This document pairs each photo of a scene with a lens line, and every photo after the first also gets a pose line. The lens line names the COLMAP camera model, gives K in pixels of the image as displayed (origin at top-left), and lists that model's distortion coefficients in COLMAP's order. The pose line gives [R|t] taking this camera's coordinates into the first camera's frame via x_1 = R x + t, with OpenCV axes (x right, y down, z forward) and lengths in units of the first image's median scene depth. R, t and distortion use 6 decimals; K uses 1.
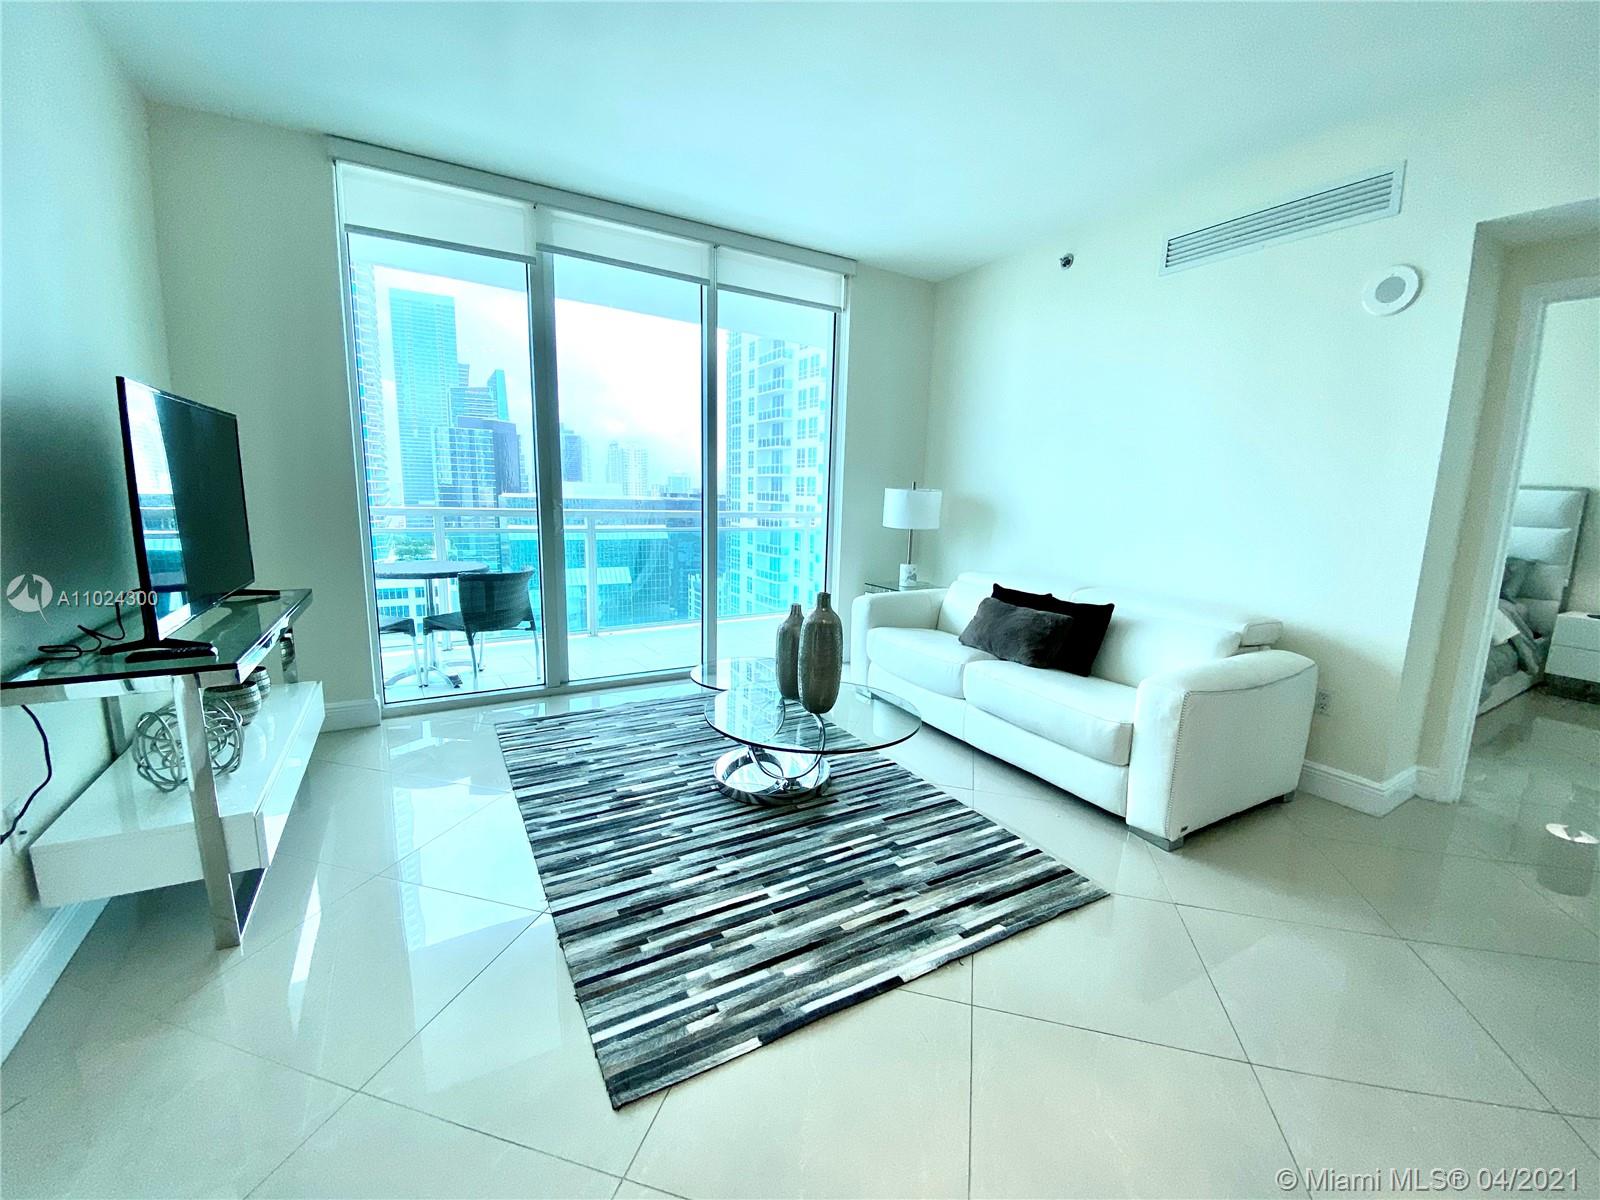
lens RADIAL K [[657.6, 0, 800.5], [0, 657.6, 590.8], [0, 0, 1]] dist [0.000214, -0.000118]
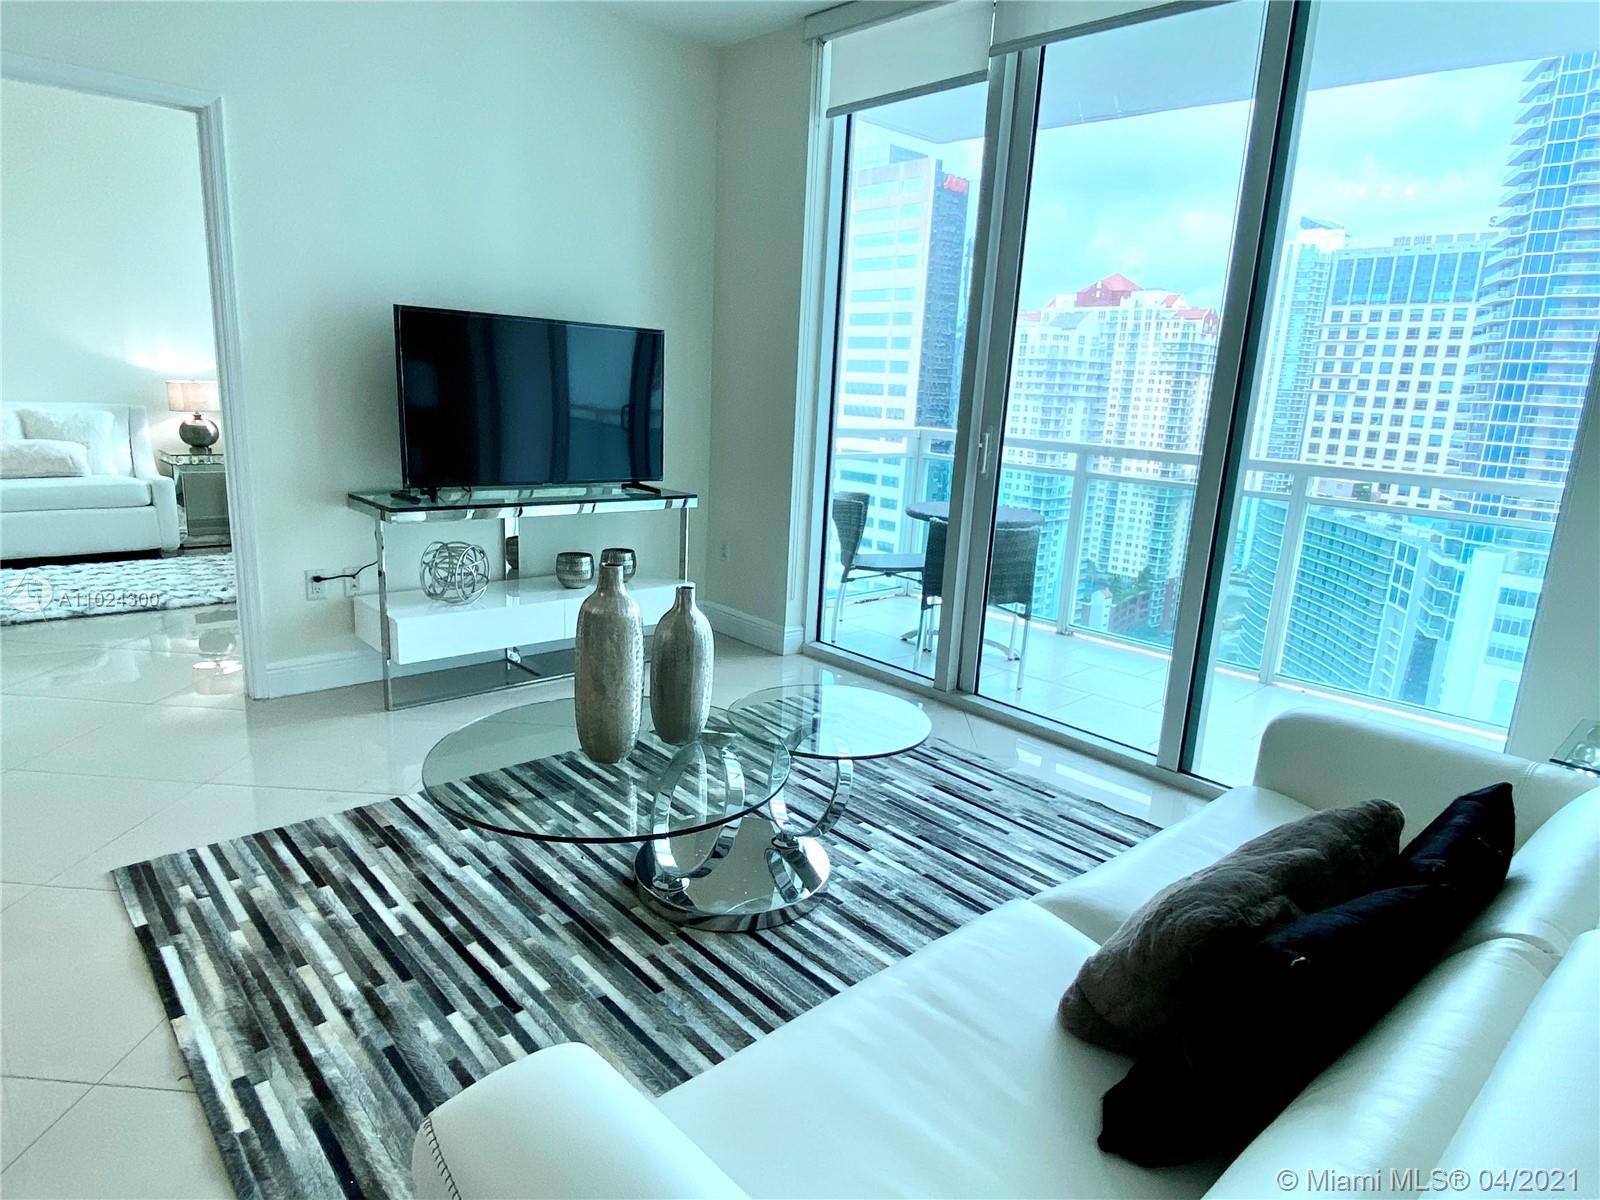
lens RADIAL K [[943.4, 0, 800.3], [0, 943.4, 594.9], [0, 0, 1]] dist [-0.004691, -0.001373]
pose [[0.224552, 0.210339, -0.951491, 1.056784], [-0.197673, 0.965958, 0.166886, -0.180850], [0.954202, 0.150610, 0.258486, 1.122424]]
